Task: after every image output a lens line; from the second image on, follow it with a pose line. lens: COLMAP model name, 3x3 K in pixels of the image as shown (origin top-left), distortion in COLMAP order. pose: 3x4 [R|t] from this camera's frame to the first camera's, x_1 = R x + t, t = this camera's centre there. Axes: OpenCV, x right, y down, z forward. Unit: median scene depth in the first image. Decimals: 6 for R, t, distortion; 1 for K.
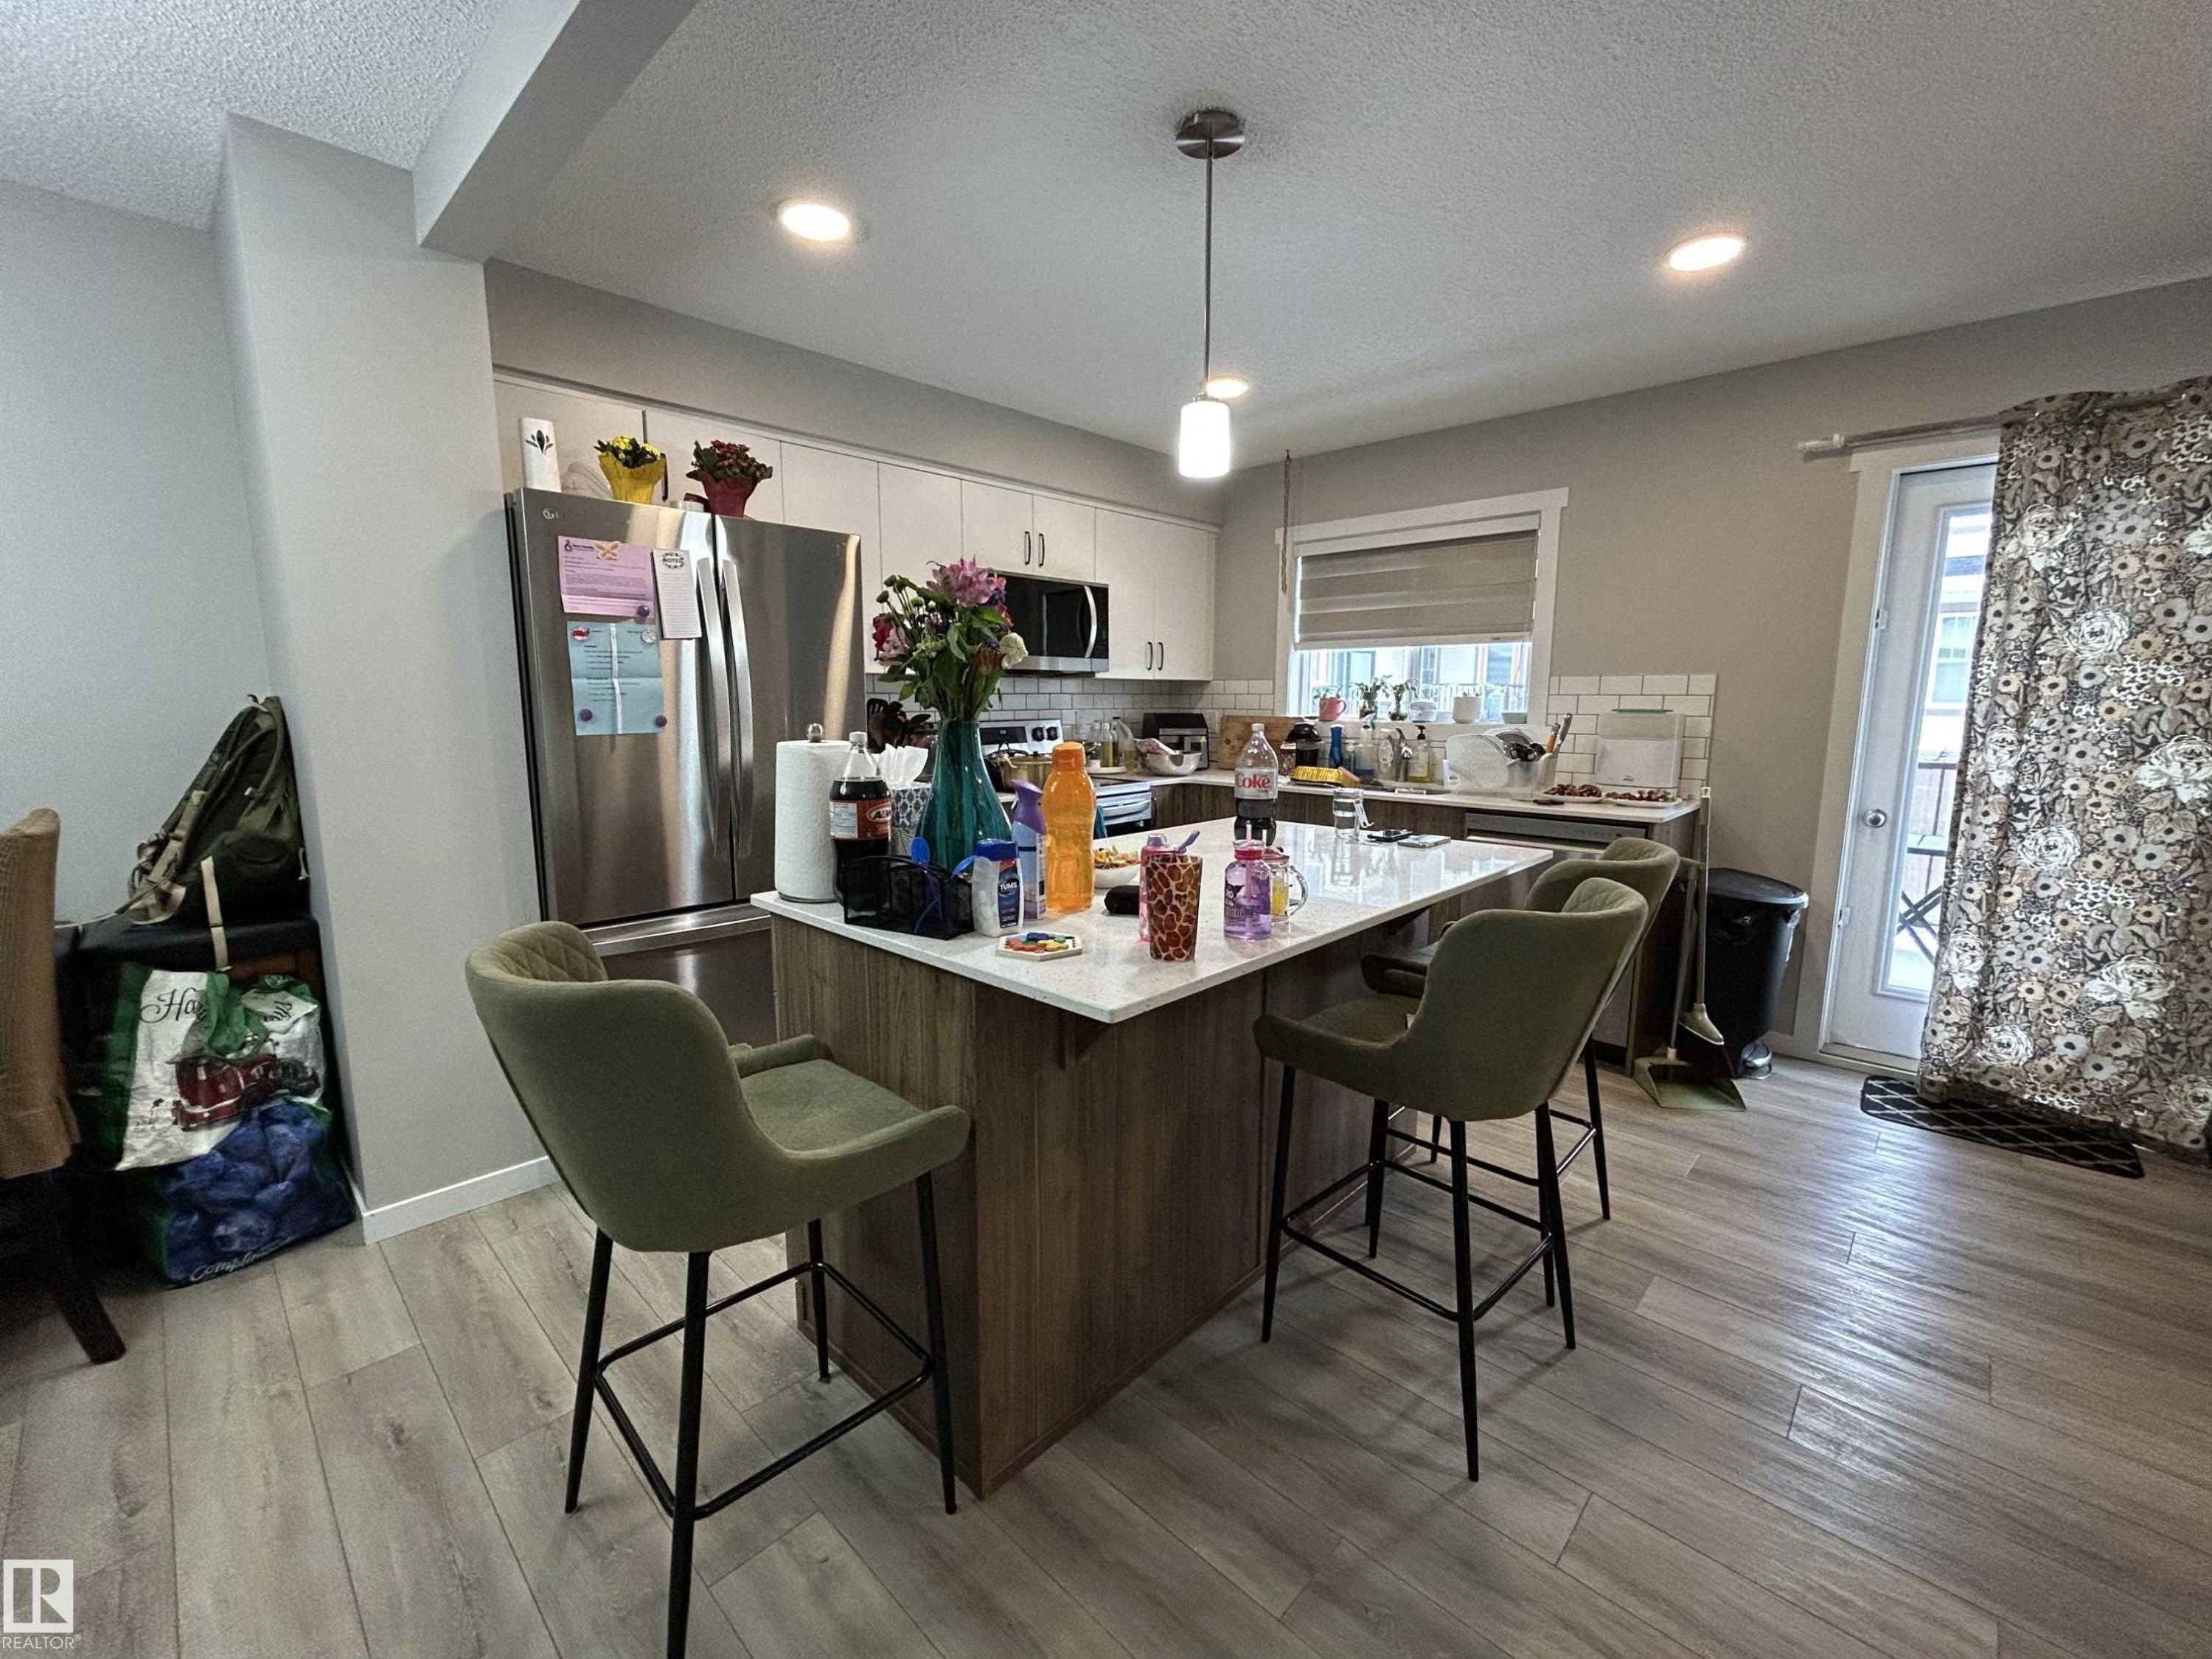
lens RADIAL K [[915.7, 0, 1069.8], [0, 915.7, 829.3], [0, 0, 1]] dist [-0.000075, -0.000258]
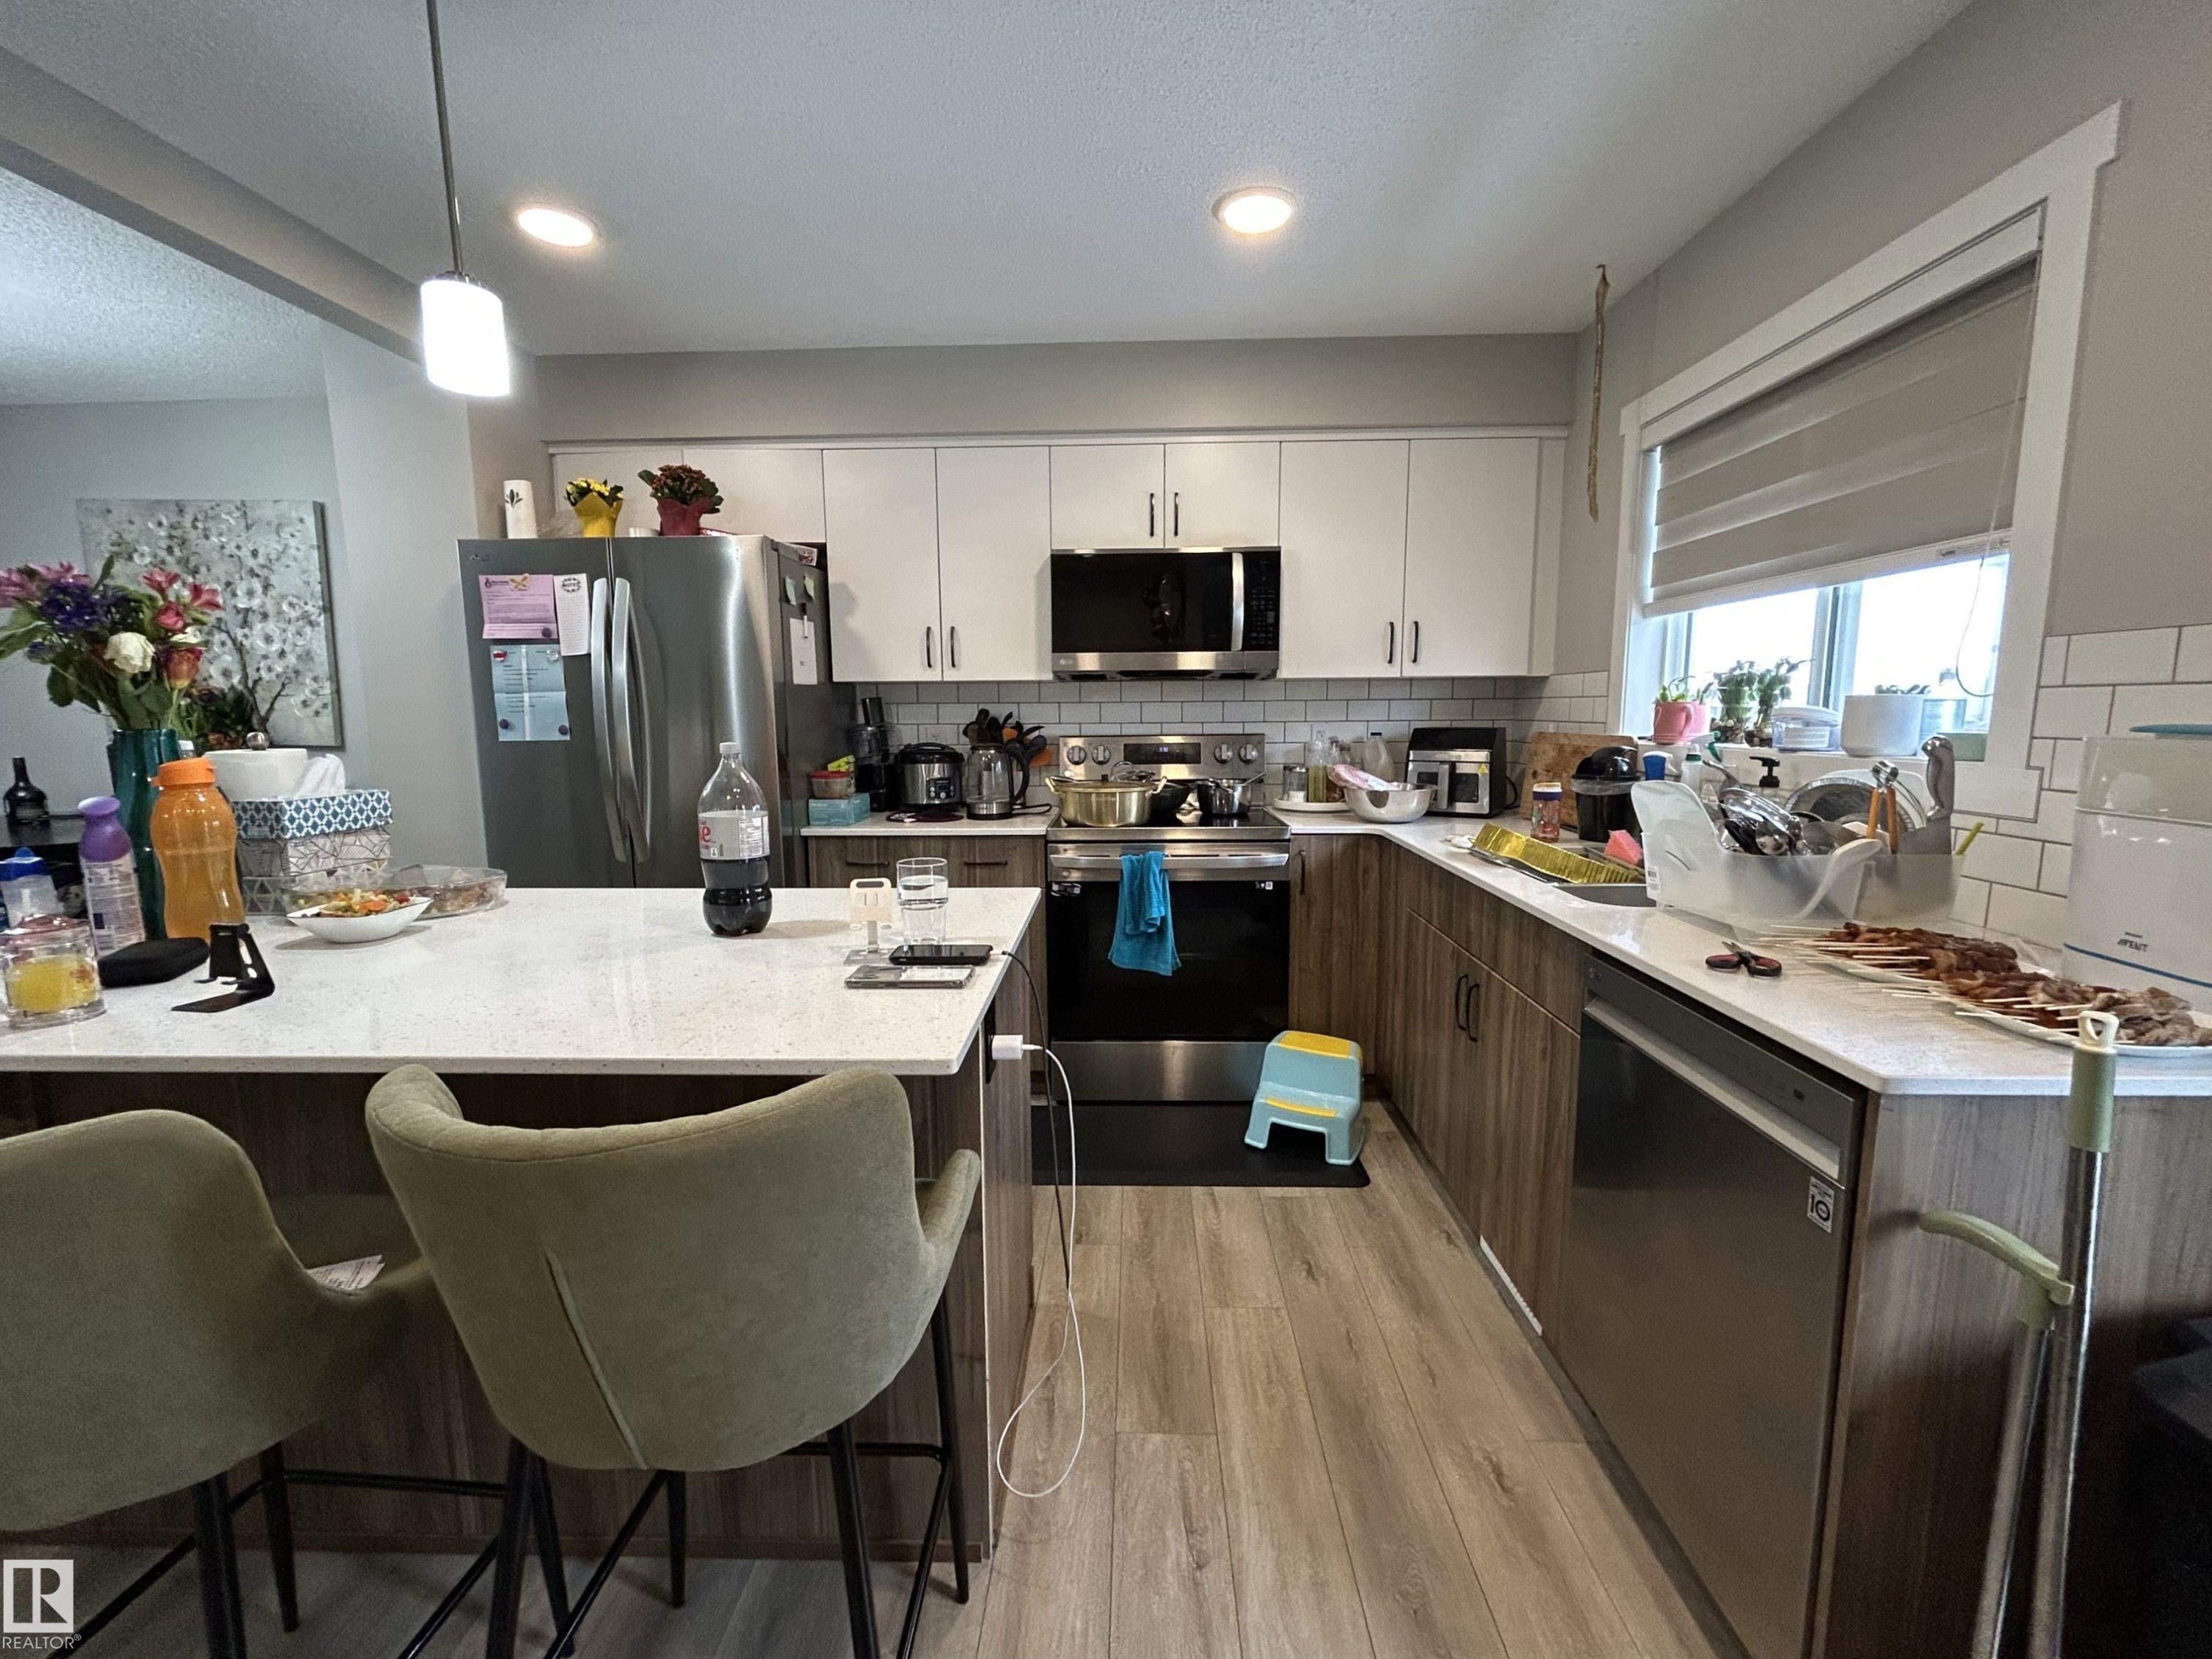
lens RADIAL K [[930.4, 0, 1106.0], [0, 930.4, 829.5], [0, 0, 1]] dist [0.001637, 0.000136]
pose [[0.680309, 0.088414, -0.727573, 0.544223], [-0.097941, 0.994761, 0.029304, -0.061524], [0.726352, 0.051324, 0.685404, 0.456805]]
